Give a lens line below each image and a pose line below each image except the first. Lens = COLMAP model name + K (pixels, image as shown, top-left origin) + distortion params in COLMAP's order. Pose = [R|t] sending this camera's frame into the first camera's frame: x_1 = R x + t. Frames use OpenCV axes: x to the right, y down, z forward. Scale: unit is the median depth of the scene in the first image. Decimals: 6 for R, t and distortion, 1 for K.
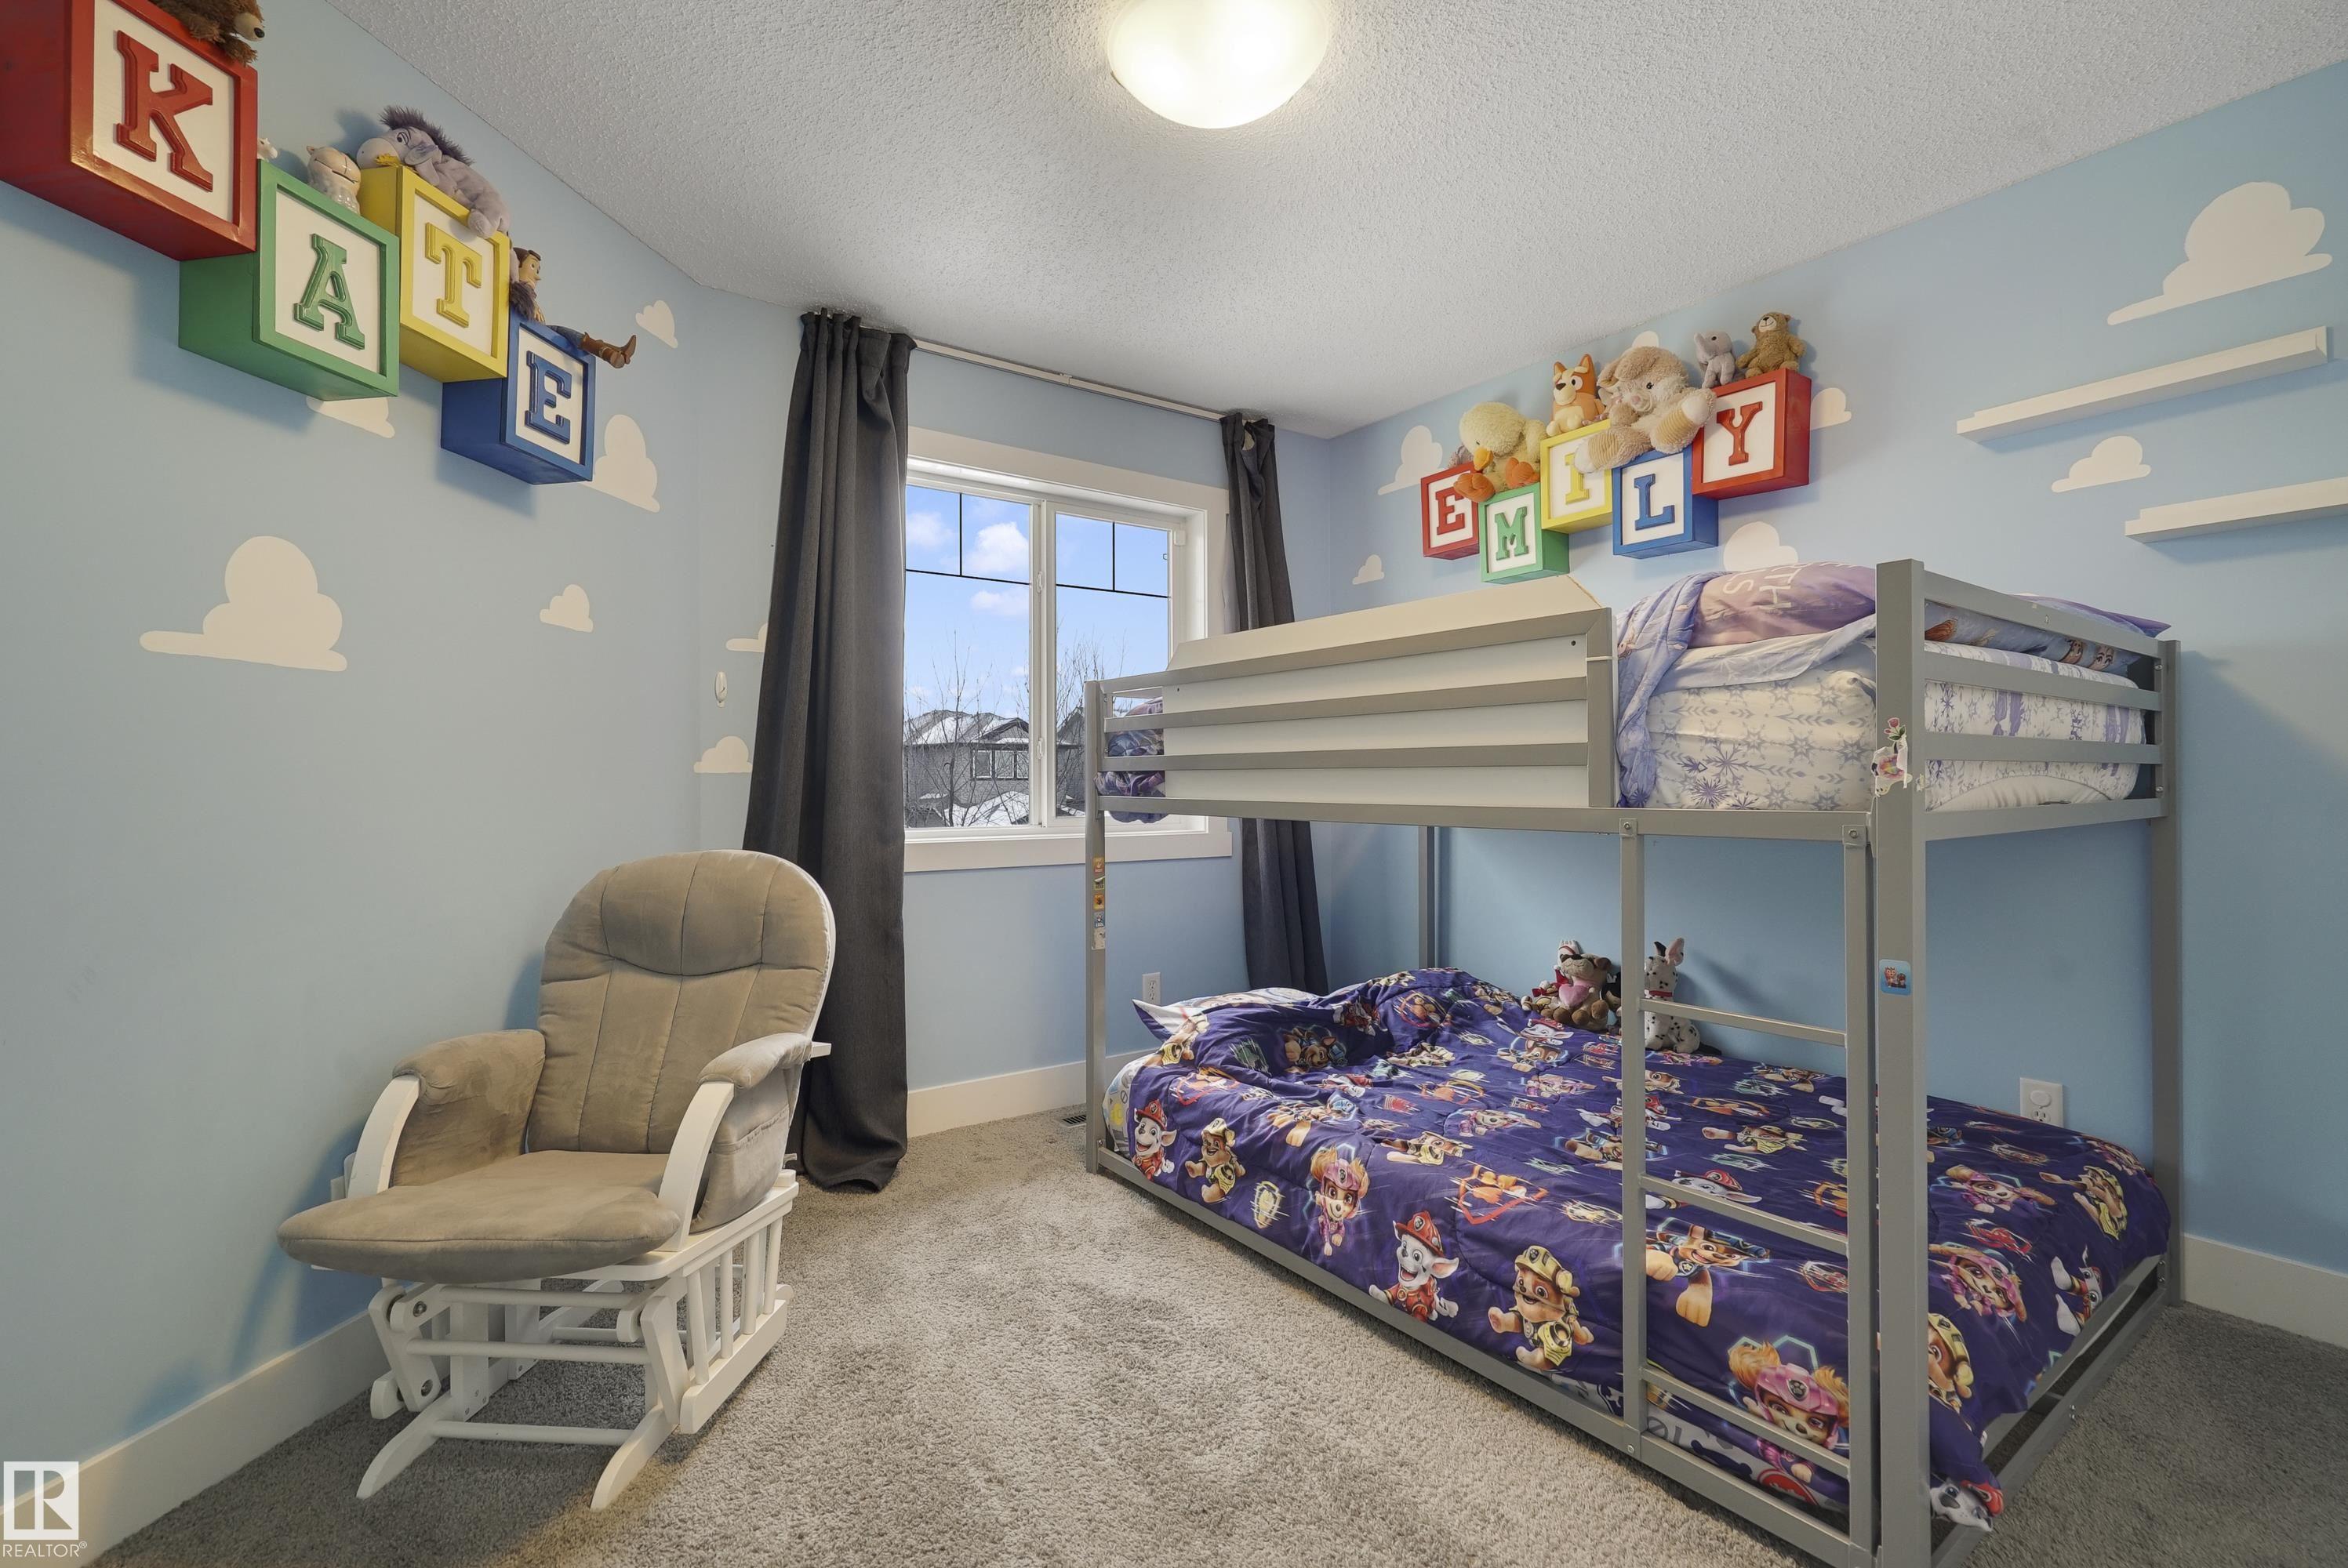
lens RADIAL K [[1083.8, 0, 1183.7], [0, 1083.8, 784.4], [0, 0, 1]] dist [-0.009418, 0.006861]
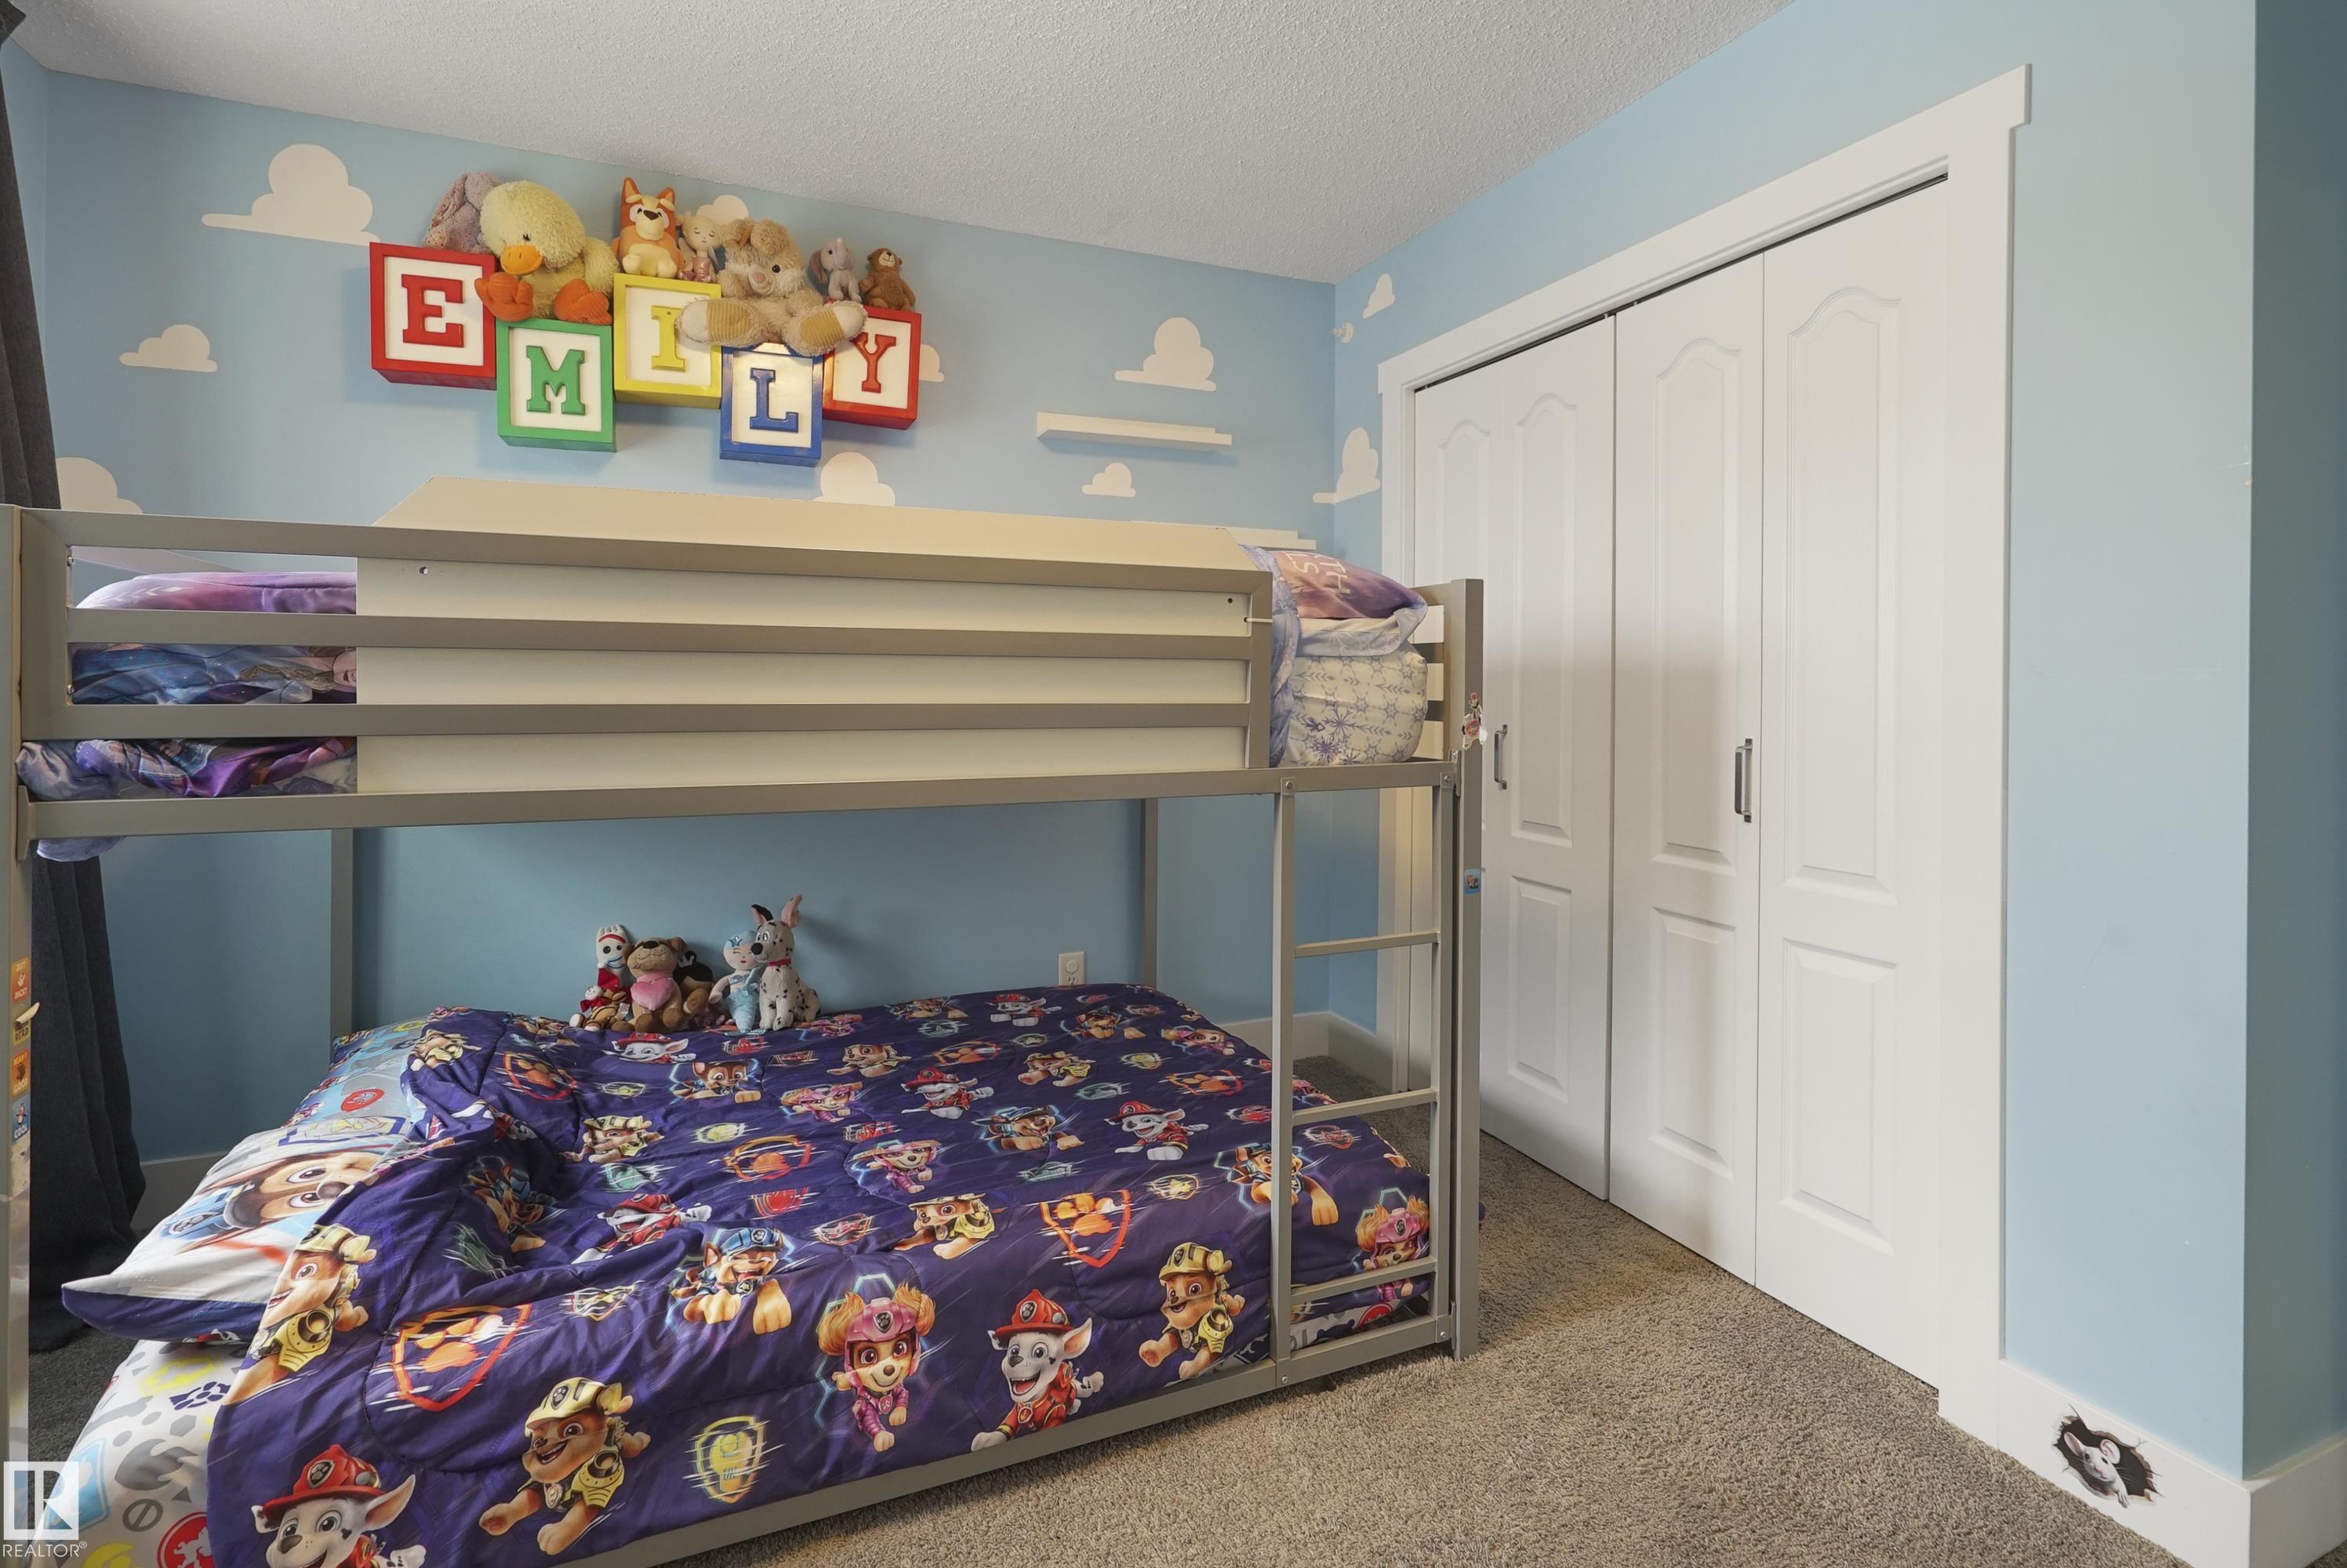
lens RADIAL K [[1083.4, 0, 1213.0], [0, 1083.4, 689.9], [0, 0, 1]] dist [-0.009418, 0.006861]
pose [[0.215550, 0.001059, 0.976492, -0.524805], [-0.002359, 0.999997, -0.000564, -0.044006], [-0.976490, -0.002182, 0.215552, 0.710147]]
